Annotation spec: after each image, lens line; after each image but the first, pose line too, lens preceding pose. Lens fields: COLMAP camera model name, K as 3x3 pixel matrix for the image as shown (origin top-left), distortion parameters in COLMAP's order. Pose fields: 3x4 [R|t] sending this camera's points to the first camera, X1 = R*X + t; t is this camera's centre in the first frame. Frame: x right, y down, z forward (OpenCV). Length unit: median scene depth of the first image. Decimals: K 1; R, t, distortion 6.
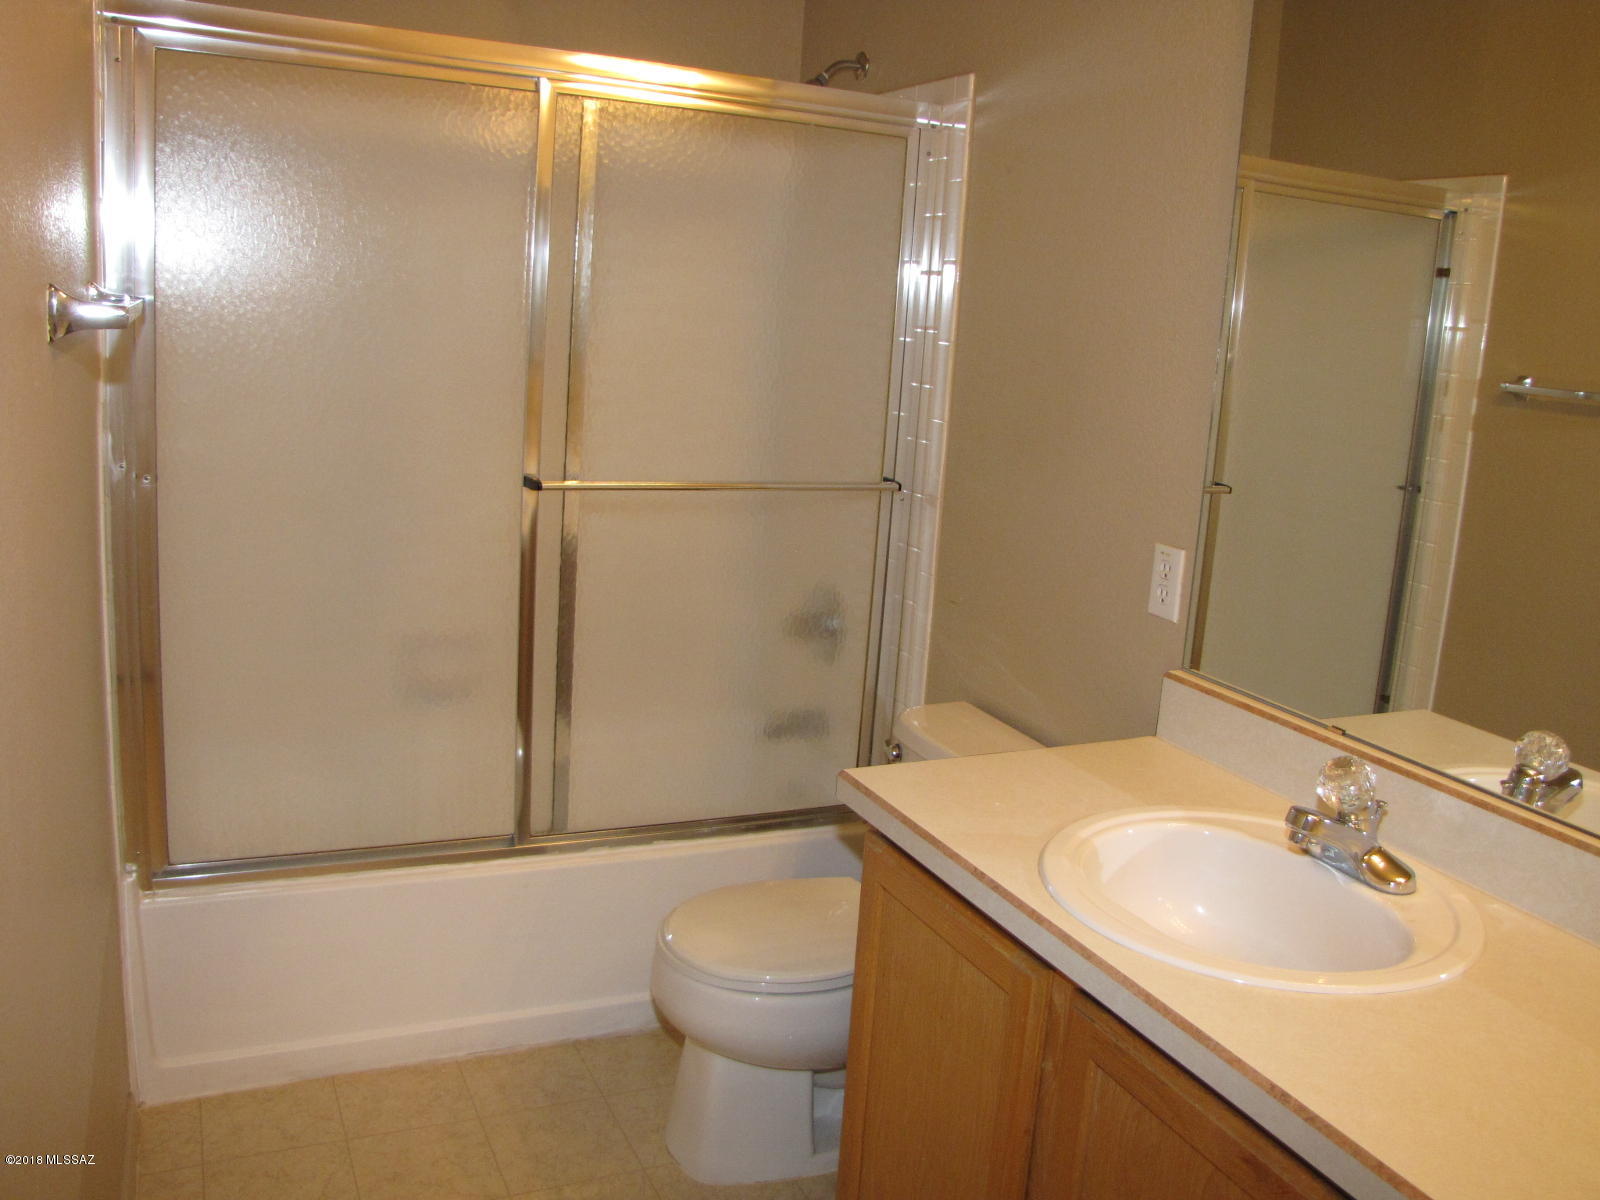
lens RADIAL K [[1350.9, 0, 816.5], [0, 1350.9, 565.1], [0, 0, 1]] dist [-0.186243, 0.162636]
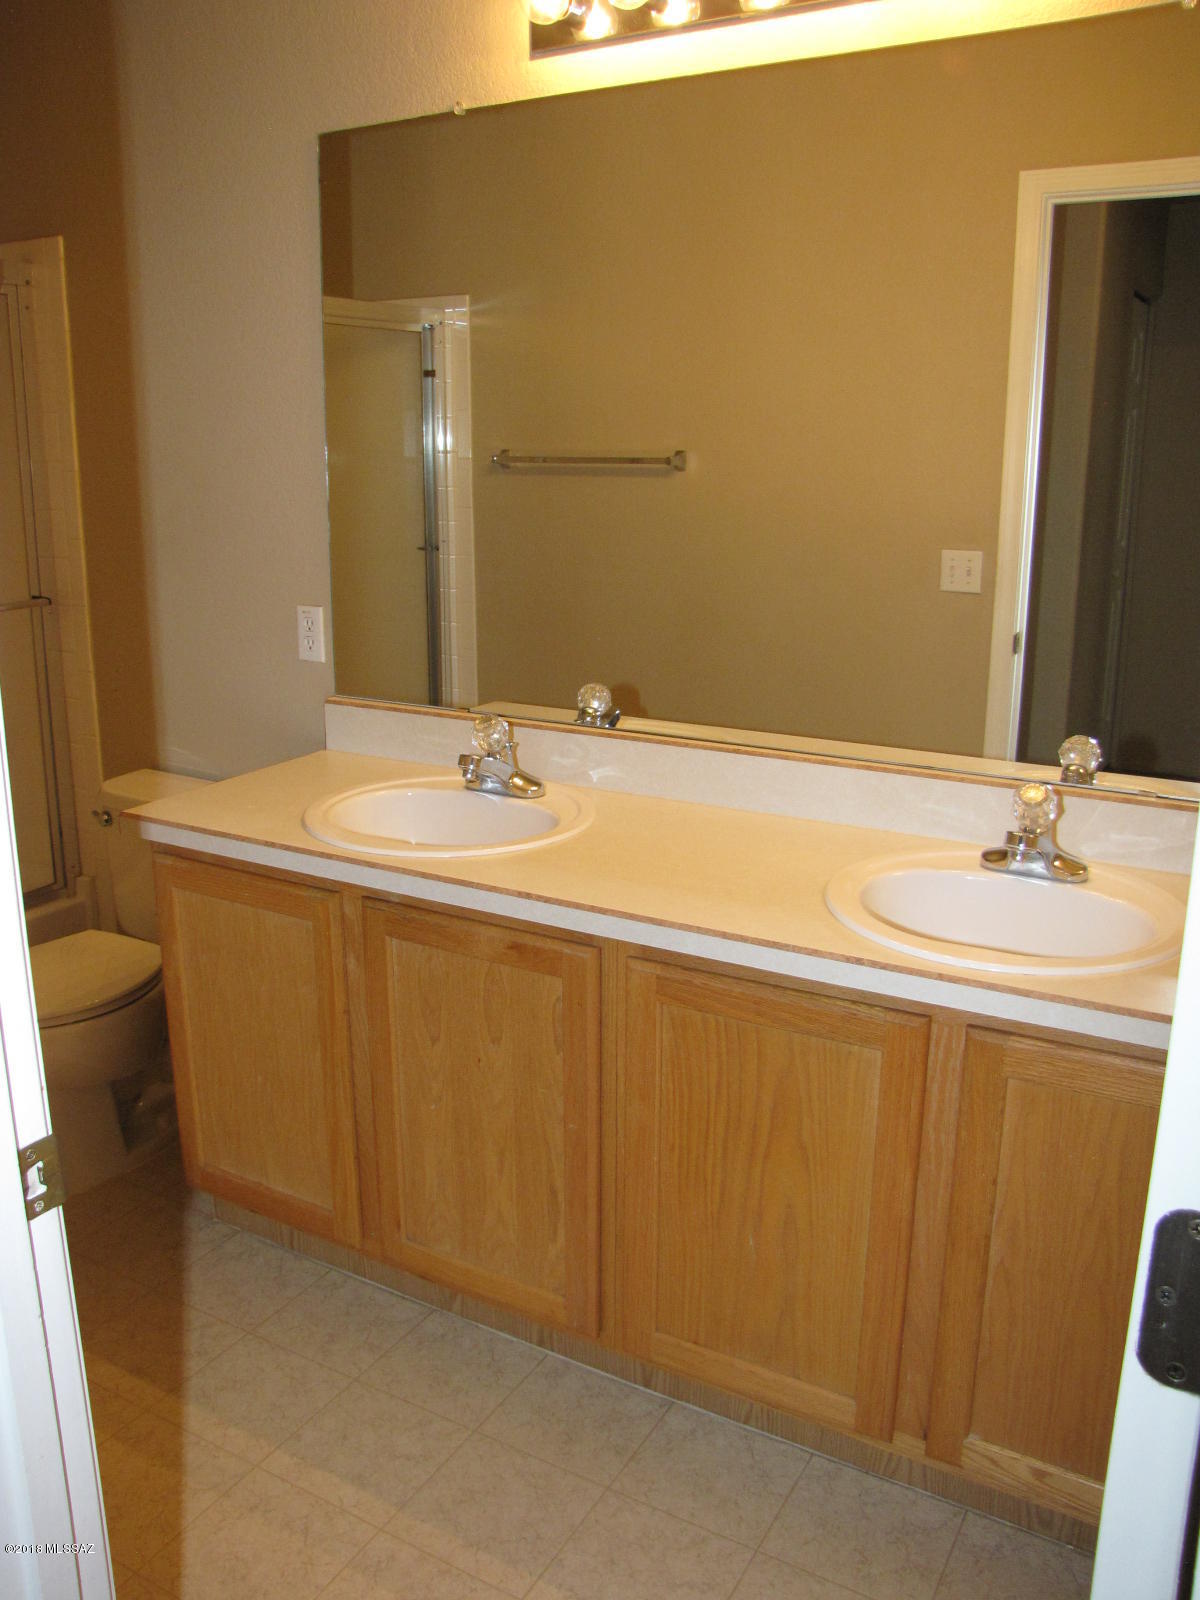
lens RADIAL K [[1350.9, 0, 600.0], [0, 1350.9, 800.0], [0, 0, 1]] dist [-0.186243, 0.162636]
pose [[0.815824, -0.209839, 0.538887, -0.254497], [0.155982, 0.977155, 0.144355, 0.027762], [-0.556867, -0.033711, 0.829917, -0.264597]]
